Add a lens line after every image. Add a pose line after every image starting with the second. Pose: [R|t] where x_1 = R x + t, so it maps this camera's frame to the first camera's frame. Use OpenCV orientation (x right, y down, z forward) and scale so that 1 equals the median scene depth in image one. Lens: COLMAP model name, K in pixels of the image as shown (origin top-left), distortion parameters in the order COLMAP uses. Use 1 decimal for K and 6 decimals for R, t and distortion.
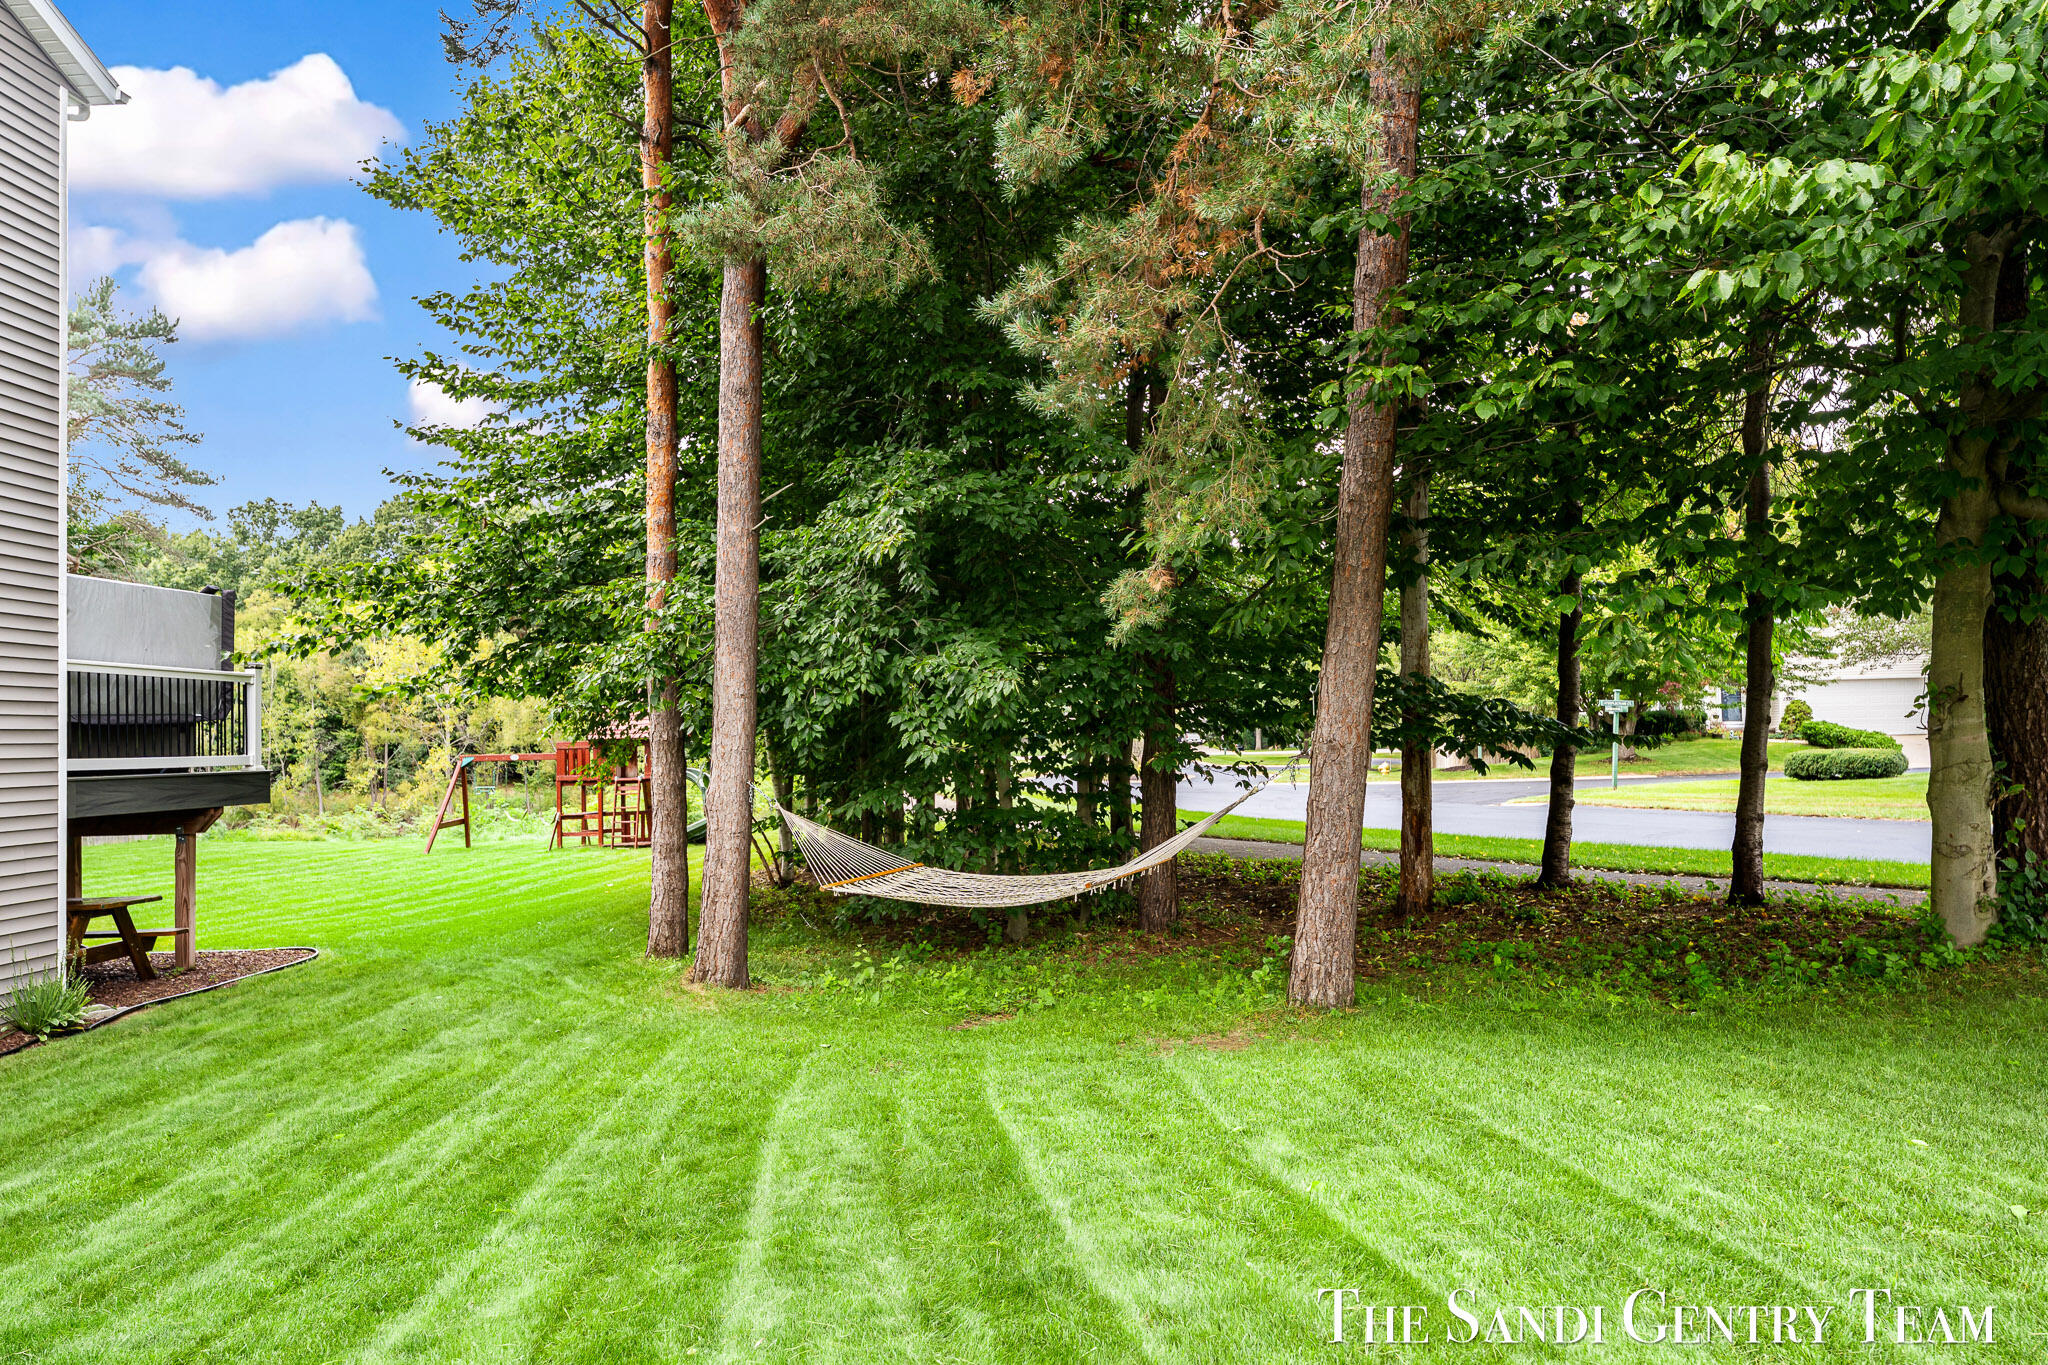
lens RADIAL K [[1433.0, 0, 993.2], [0, 1433.0, 699.9], [0, 0, 1]] dist [0.010032, -0.020084]
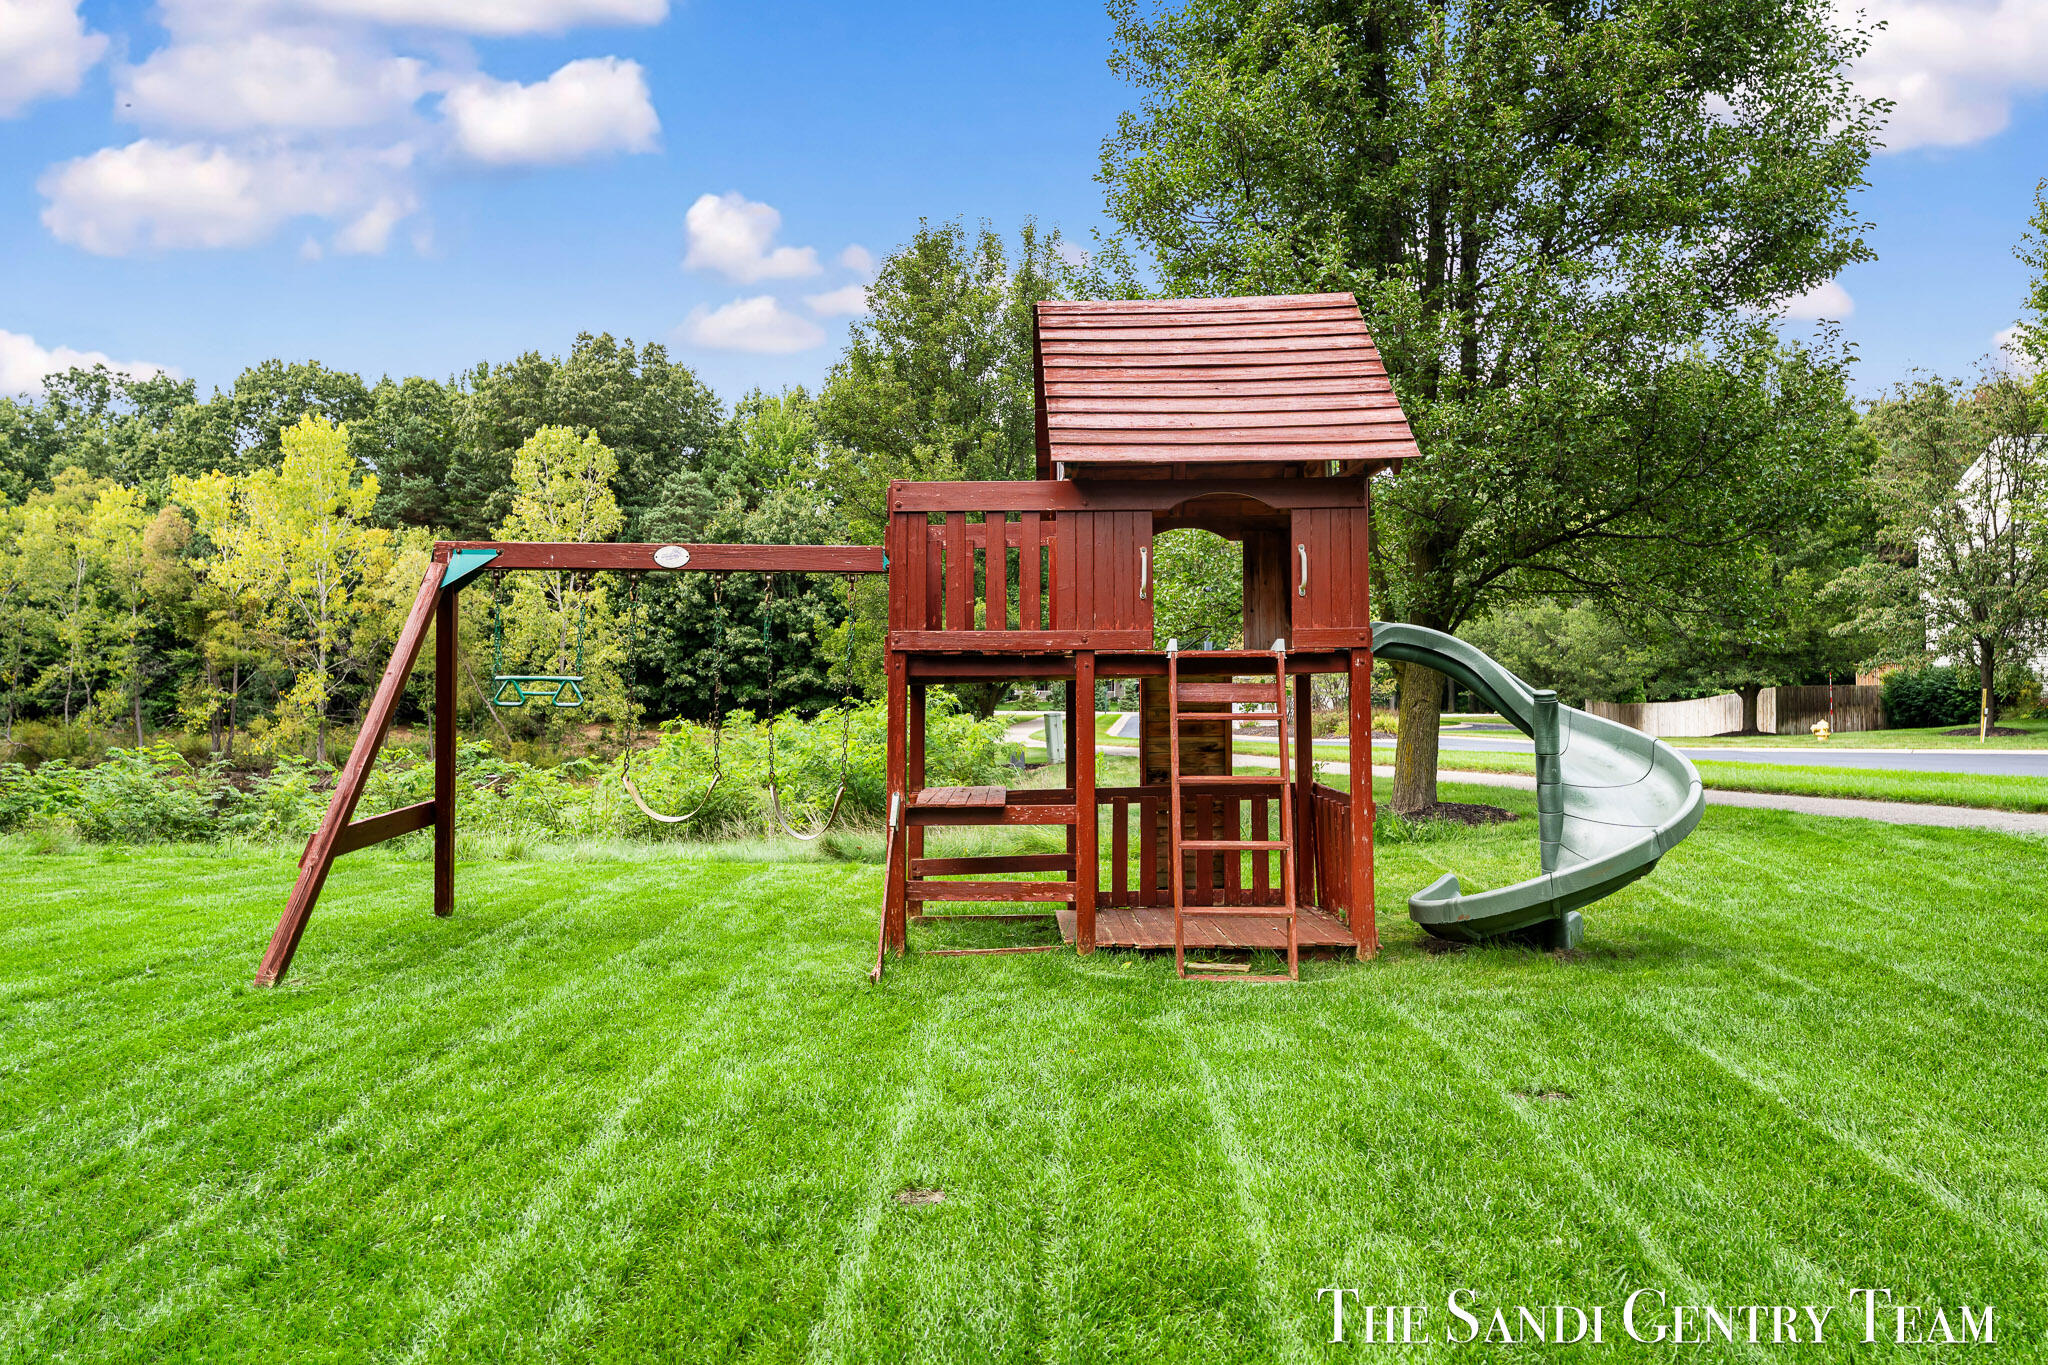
lens RADIAL K [[1386.1, 0, 1010.1], [0, 1386.1, 649.3], [0, 0, 1]] dist [-0.007402, 0.008602]
pose [[0.994292, 0.032331, 0.101679, -0.096145], [-0.031237, 0.999436, -0.012336, 0.017931], [-0.102020, 0.009090, 0.994741, 0.242397]]
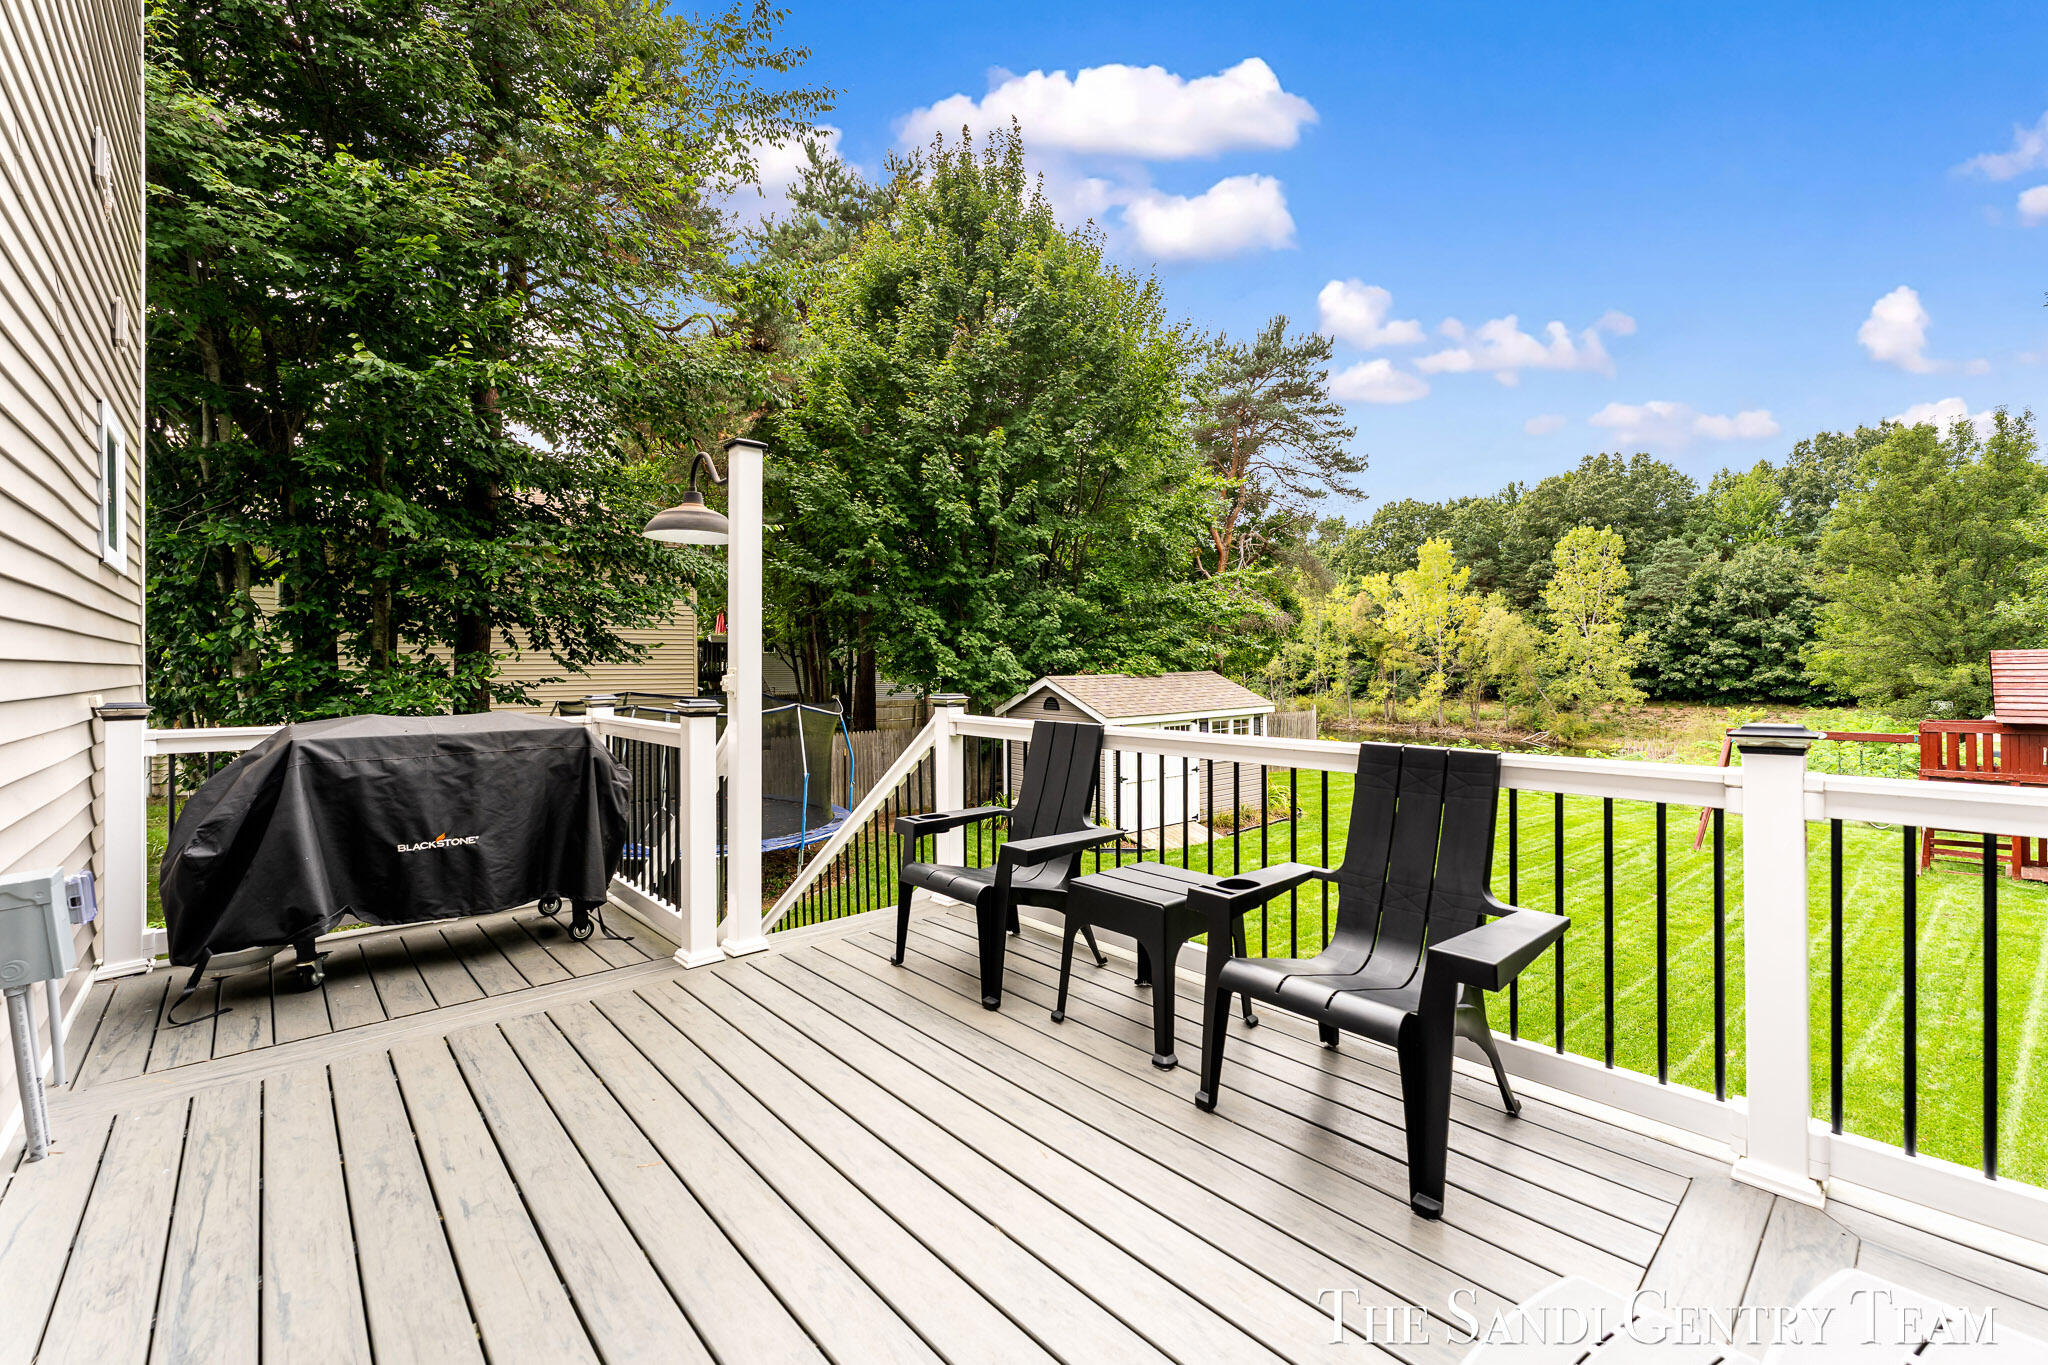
lens RADIAL K [[825.7, 0, 1015.4], [0, 825.7, 668.6], [0, 0, 1]] dist [-0.010744, -0.000390]
pose [[0.712381, 0.019128, -0.701532, -0.106489], [0.008450, 0.999322, 0.035828, -0.004769], [0.701742, -0.031451, 0.711737, 0.122115]]
